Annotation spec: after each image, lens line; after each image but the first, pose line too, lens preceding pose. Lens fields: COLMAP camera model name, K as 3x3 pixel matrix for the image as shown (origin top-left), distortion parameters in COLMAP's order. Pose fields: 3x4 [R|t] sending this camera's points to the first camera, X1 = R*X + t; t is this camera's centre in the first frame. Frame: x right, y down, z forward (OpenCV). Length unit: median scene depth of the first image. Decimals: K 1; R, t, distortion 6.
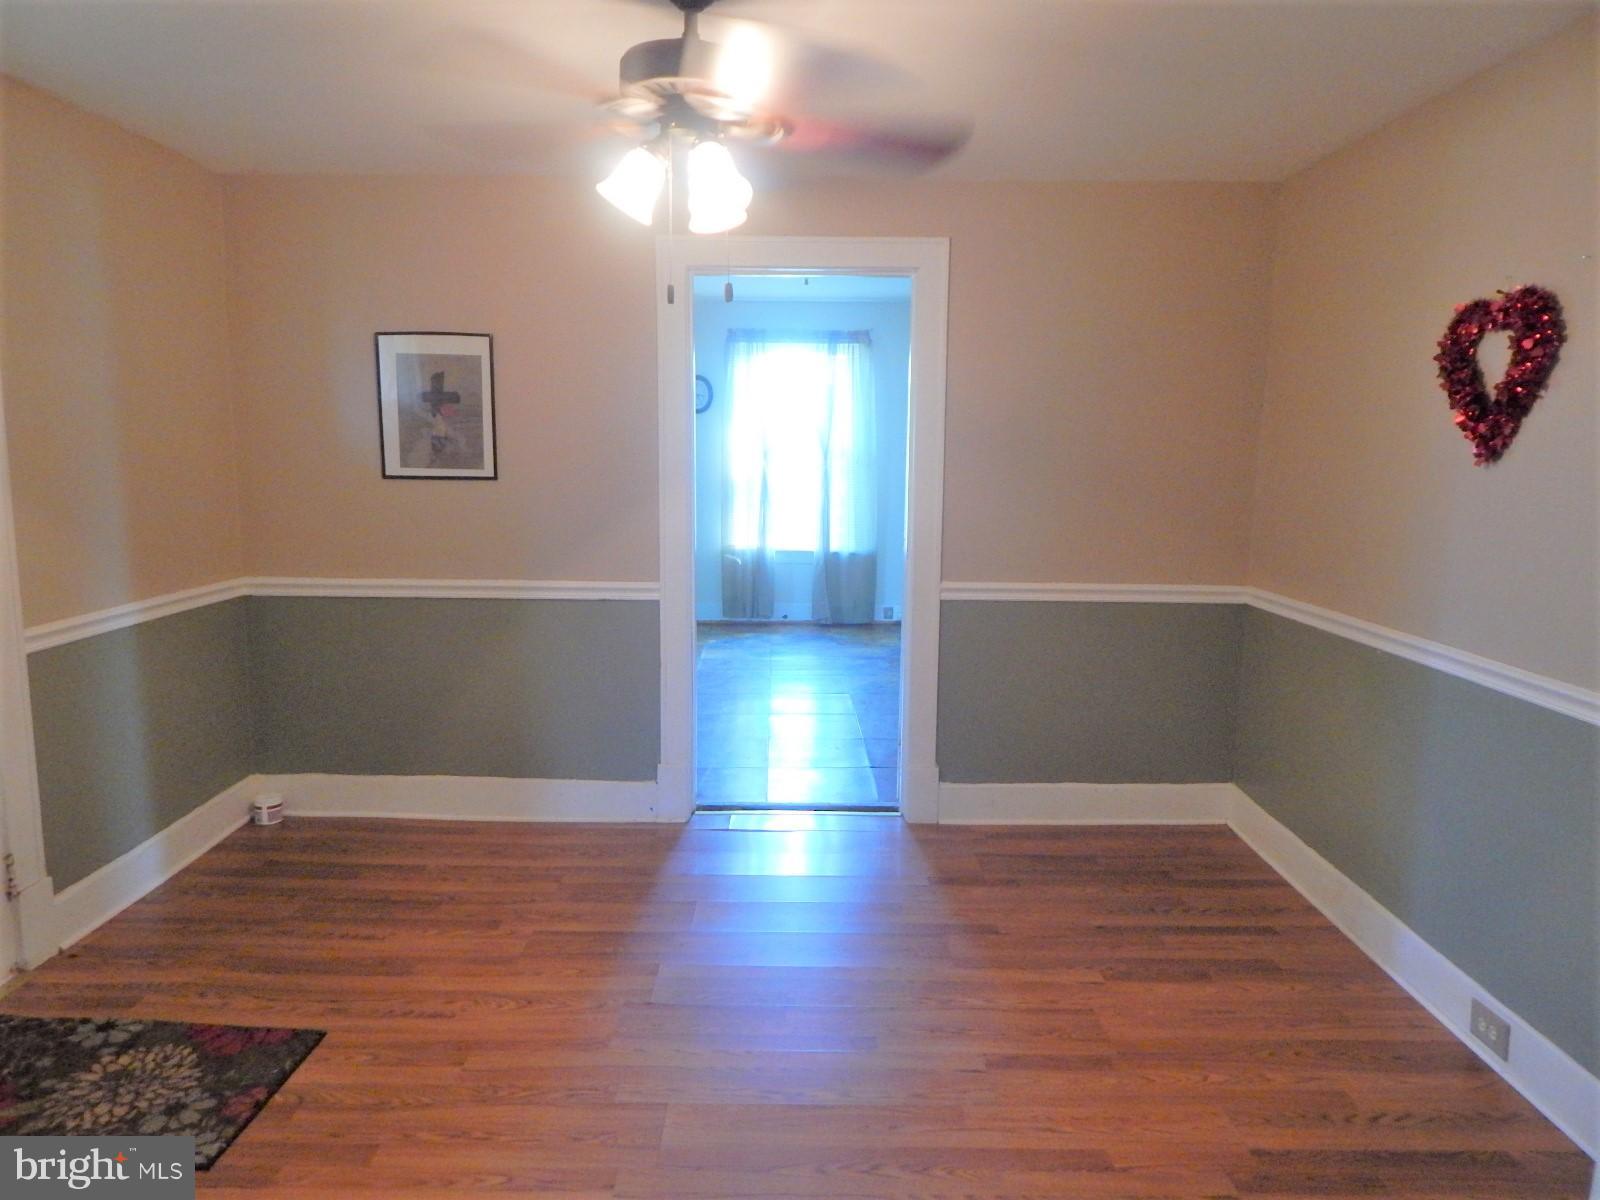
lens RADIAL K [[1041.2, 0, 800.0], [0, 1041.2, 600.0], [0, 0, 1]] dist [-0.004789, -0.003645]
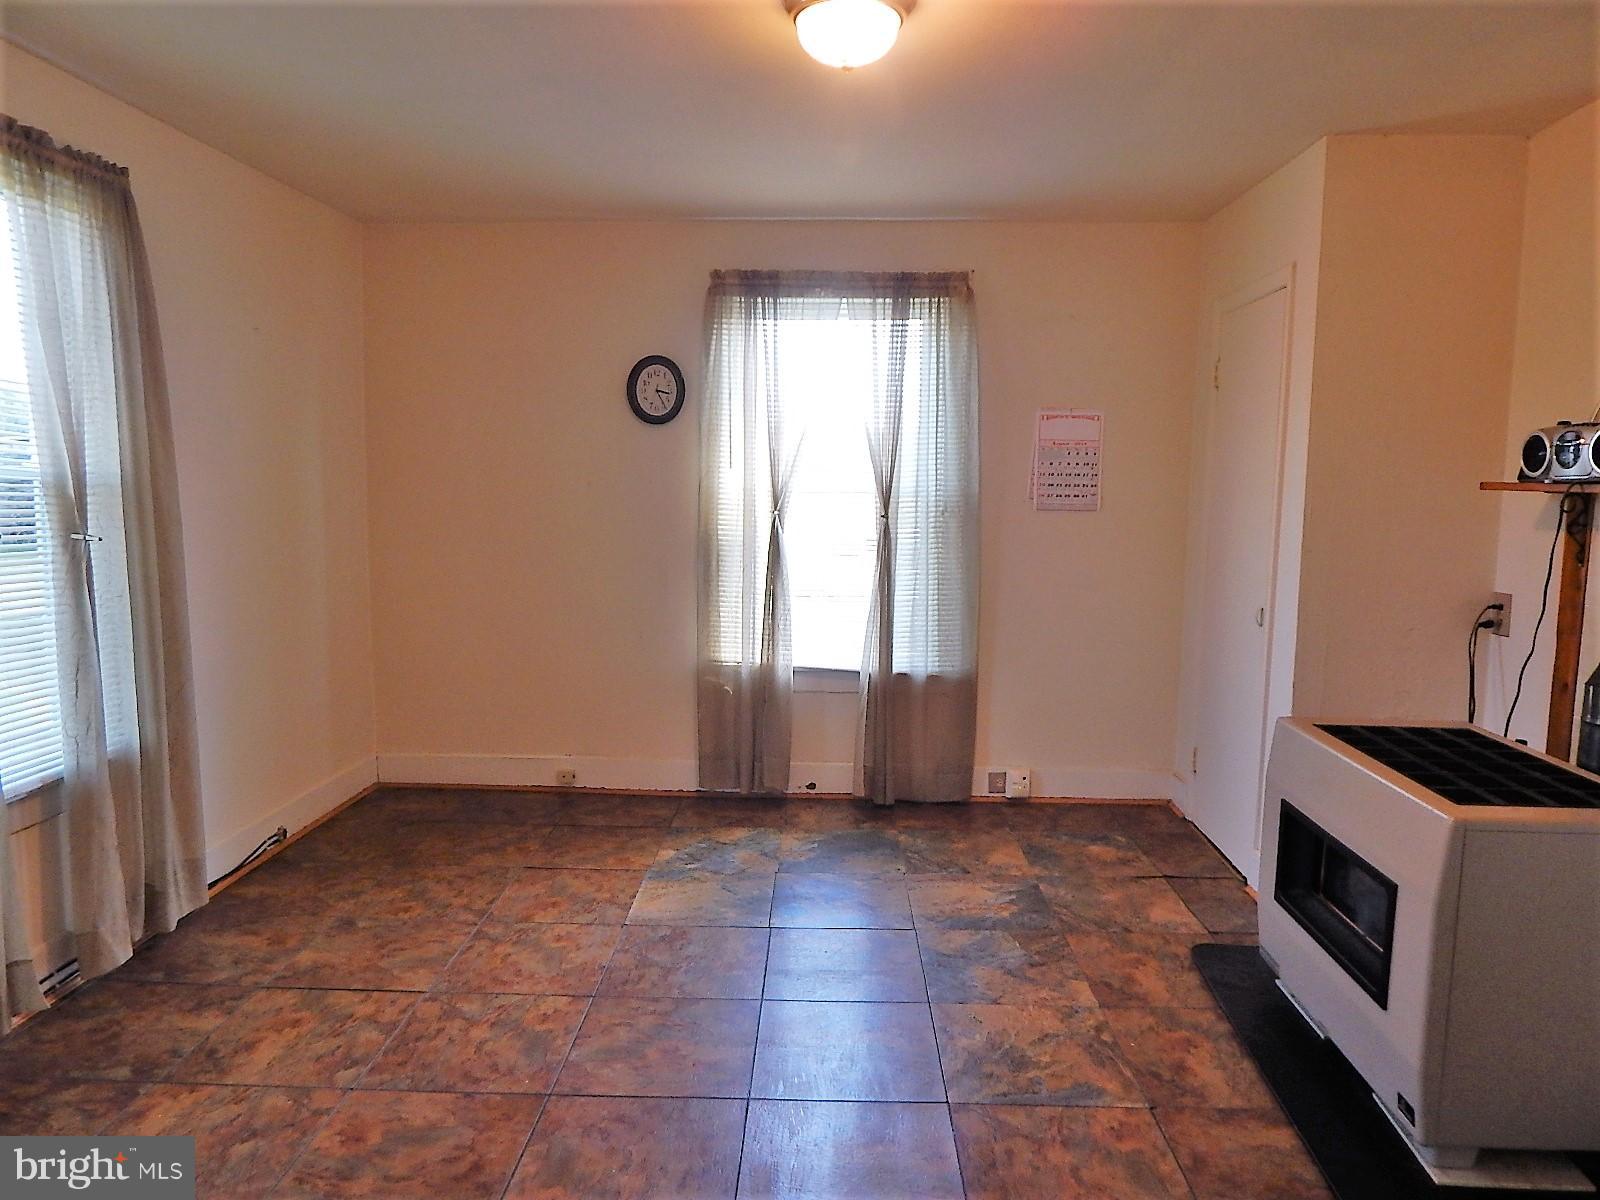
lens RADIAL K [[1041.2, 0, 800.0], [0, 1041.2, 600.0], [0, 0, 1]] dist [-0.004789, -0.003645]
pose [[0.998926, 0.009790, -0.045286, 0.004458], [-0.011527, 0.999202, -0.038251, -0.063610], [0.044875, 0.038732, 0.998241, 0.443084]]
